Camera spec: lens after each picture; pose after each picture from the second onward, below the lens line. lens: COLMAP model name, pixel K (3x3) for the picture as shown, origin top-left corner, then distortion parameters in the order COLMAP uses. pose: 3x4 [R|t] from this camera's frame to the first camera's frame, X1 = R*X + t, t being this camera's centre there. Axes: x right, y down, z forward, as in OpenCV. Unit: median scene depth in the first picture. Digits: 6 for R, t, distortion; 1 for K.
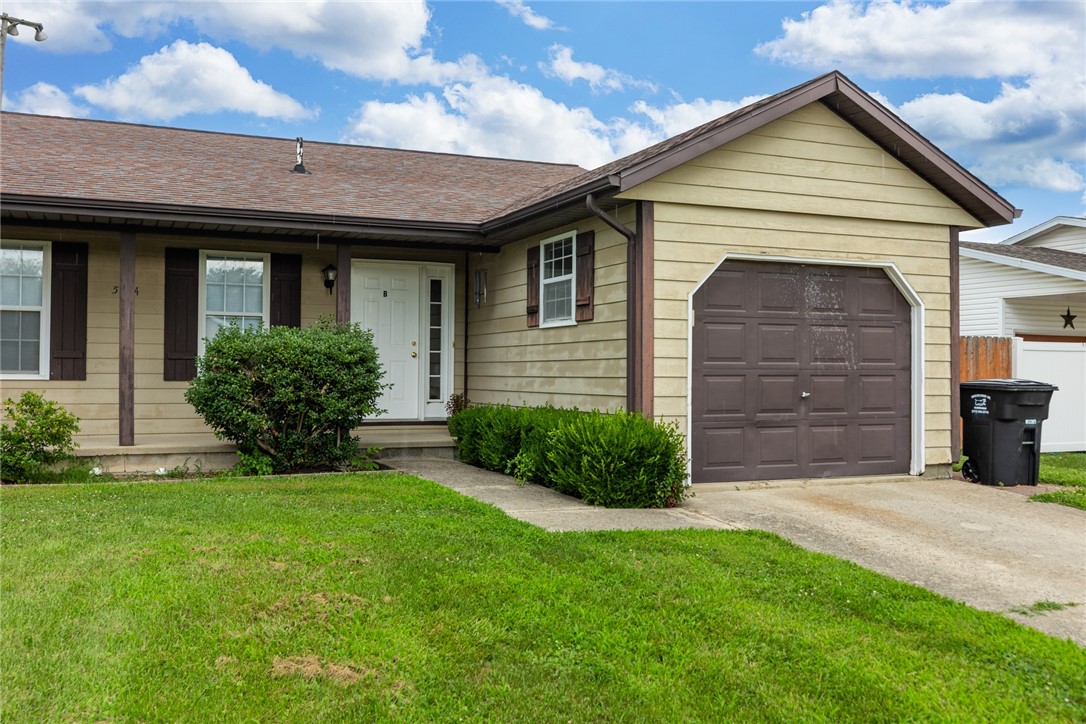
lens RADIAL K [[1028.1, 0, 539.0], [0, 1028.1, 359.3], [0, 0, 1]] dist [0.004640, 0.000000]
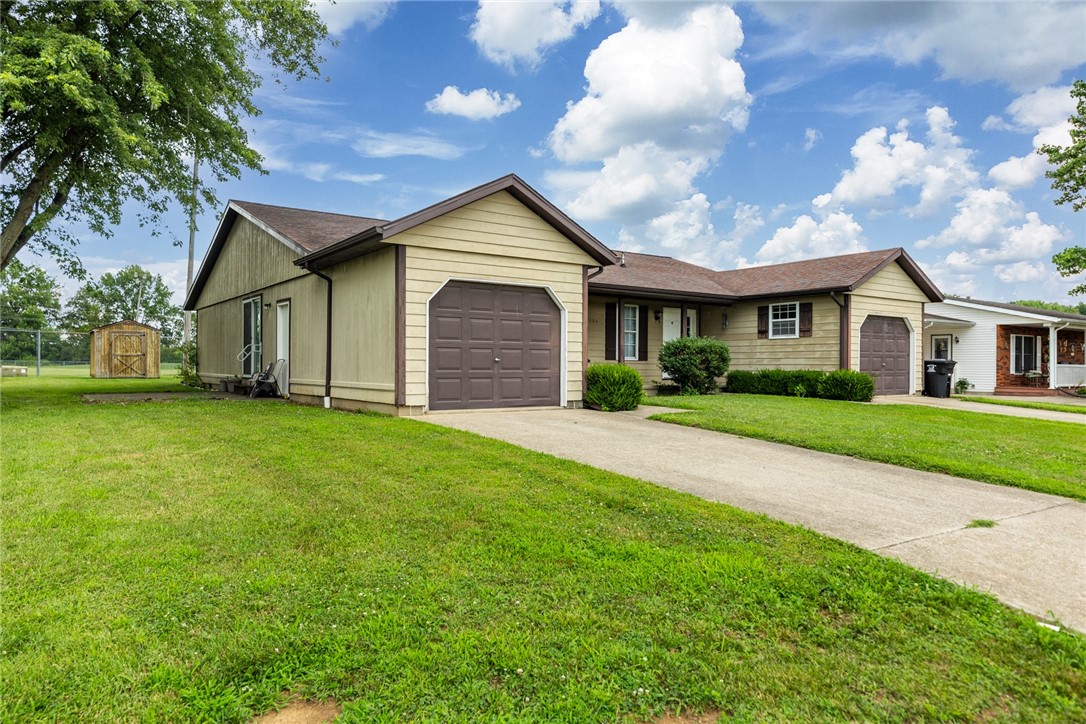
lens RADIAL K [[735.2, 0, 548.7], [0, 735.2, 366.4], [0, 0, 1]] dist [0.023475, -0.000463]
pose [[0.972760, 0.001089, 0.231814, -1.014707], [-0.004694, 0.999876, 0.015000, 0.013632], [-0.231769, -0.015679, 0.972645, -0.668819]]
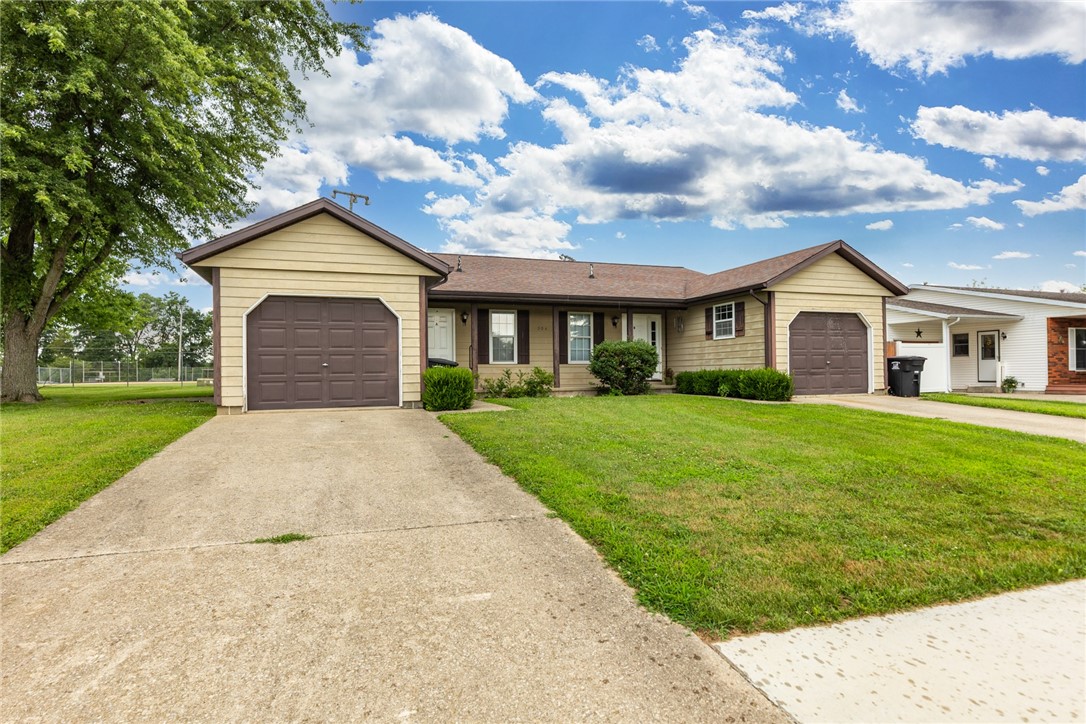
lens RADIAL K [[604.3, 0, 541.8], [0, 604.3, 367.1], [0, 0, 1]] dist [0.004716, 0.000951]
pose [[0.998178, -0.017947, -0.057606, -0.367403], [0.017917, 0.999839, -0.001030, 0.033647], [0.057615, -0.000004, 0.998339, -0.560169]]
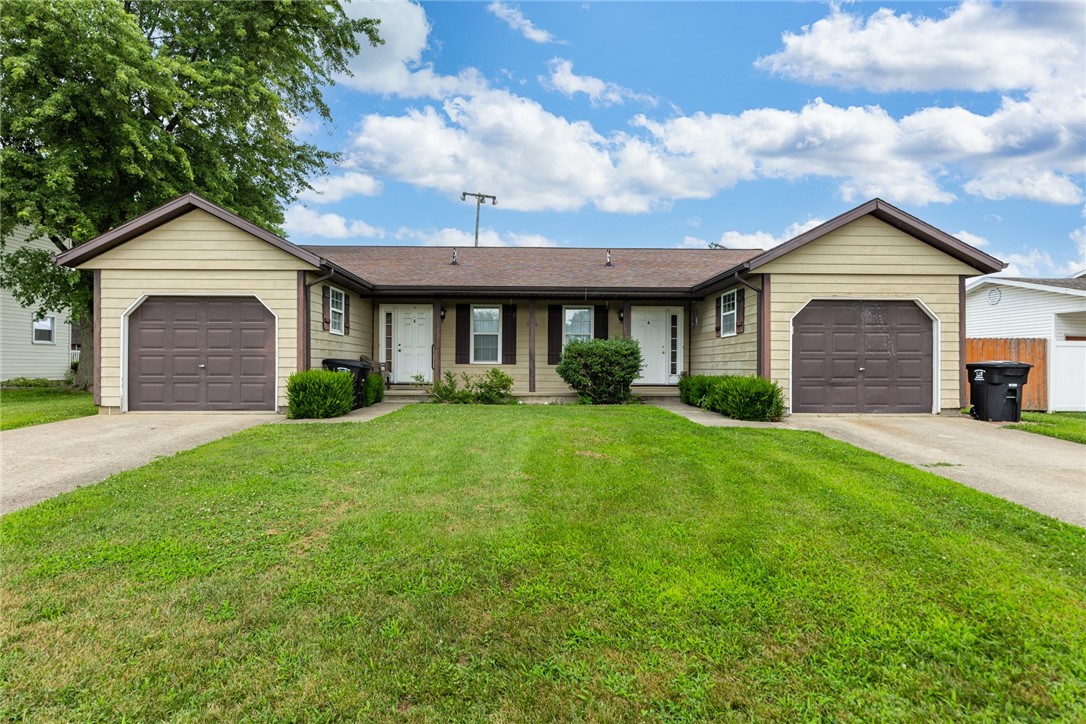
lens RADIAL K [[586.0, 0, 533.5], [0, 586.0, 366.3], [0, 0, 1]] dist [0.005137, 0.001148]
pose [[0.926856, -0.002150, -0.375411, 0.099593], [0.005443, 0.999955, 0.007712, 0.016743], [0.375378, -0.009191, 0.926826, -0.225829]]
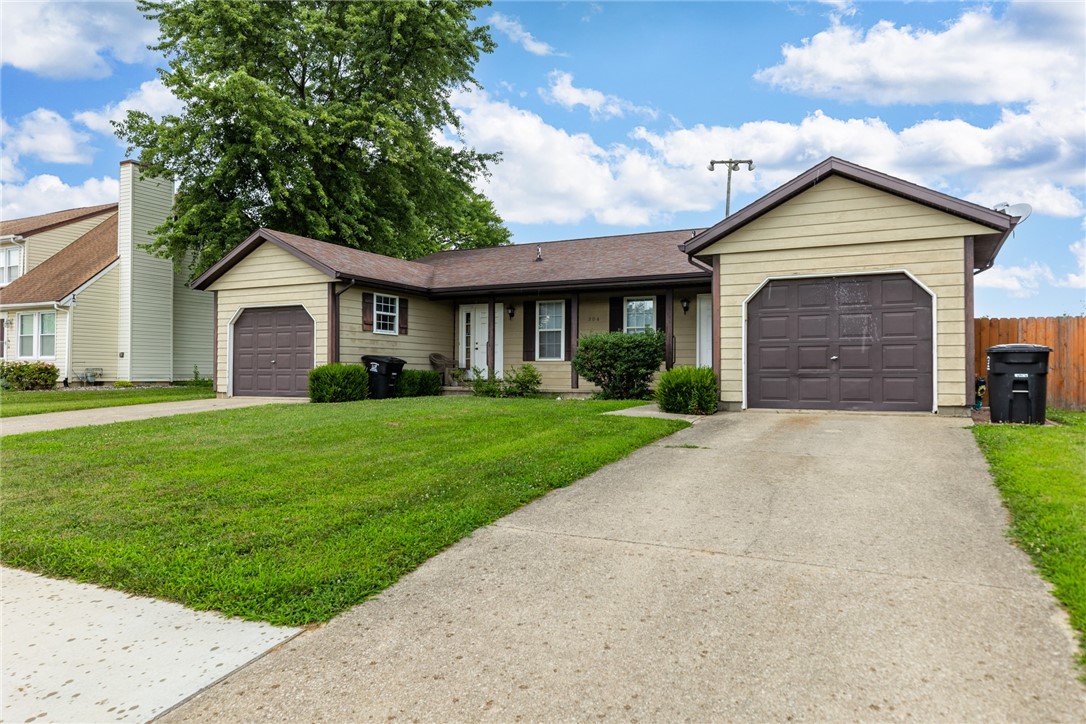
lens RADIAL K [[735.2, 0, 534.2], [0, 735.2, 364.4], [0, 0, 1]] dist [0.023475, -0.000463]
pose [[0.638237, -0.014756, -0.769698, 0.812874], [0.009232, 0.999891, -0.011513, 0.051385], [0.769784, 0.000242, 0.638304, -0.094486]]
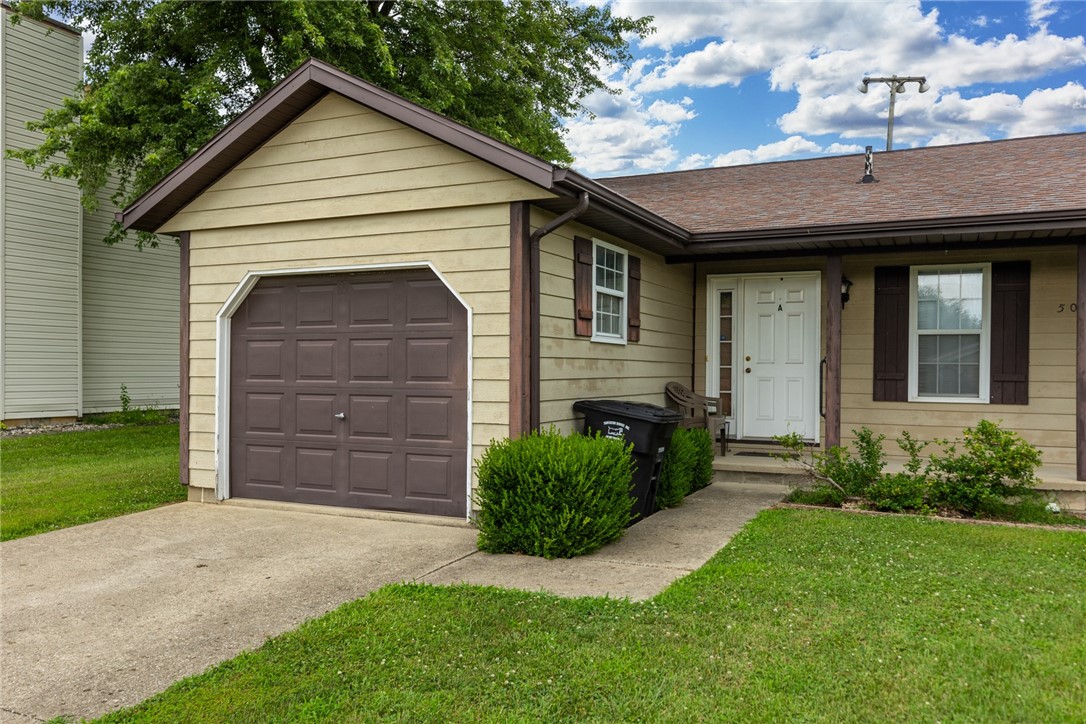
lens RADIAL K [[867.5, 0, 541.6], [0, 867.5, 373.2], [0, 0, 1]] dist [-0.008002, 0.025191]
pose [[0.660229, 0.002098, -0.751061, -0.151701], [0.005639, 0.999954, 0.007751, -0.019929], [0.751043, -0.009353, 0.660187, 0.146723]]
